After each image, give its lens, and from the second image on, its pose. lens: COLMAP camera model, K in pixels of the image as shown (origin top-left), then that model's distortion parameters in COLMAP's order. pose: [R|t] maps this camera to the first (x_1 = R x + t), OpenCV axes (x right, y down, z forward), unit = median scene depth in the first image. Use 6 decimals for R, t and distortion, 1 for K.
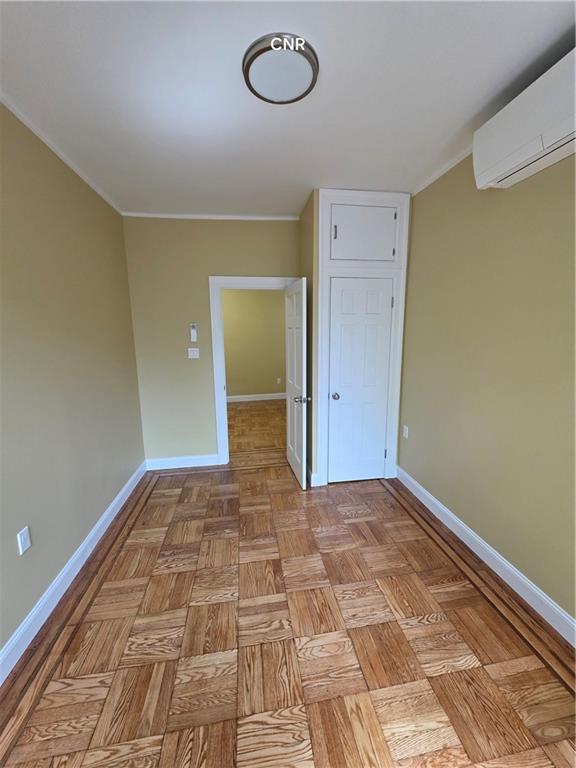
lens RADIAL K [[306.9, 0, 290.4], [0, 306.9, 380.4], [0, 0, 1]] dist [0.003601, -0.000094]
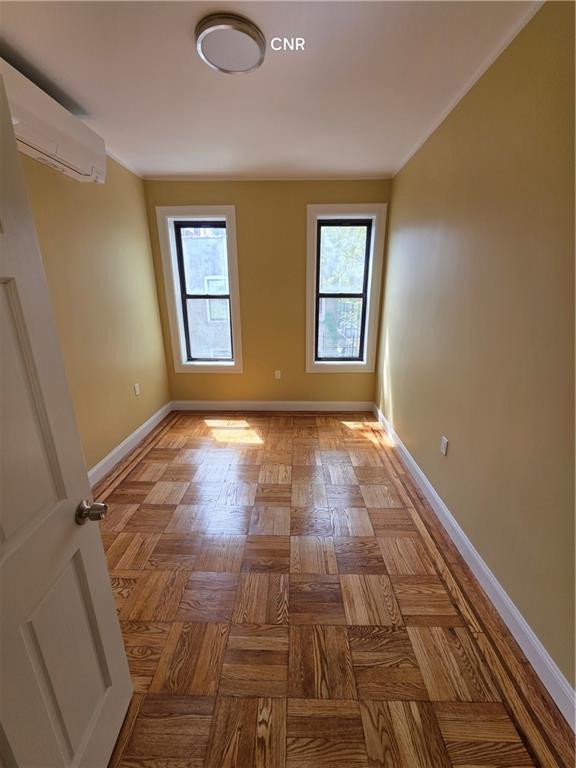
lens RADIAL K [[306.6, 0, 286.1], [0, 306.6, 388.7], [0, 0, 1]] dist [-0.009351, 0.000068]
pose [[-0.983143, -0.039327, 0.178556, -0.266325], [0.046787, 0.889963, 0.453627, -0.220133], [-0.176748, 0.454334, -0.873121, 1.408510]]
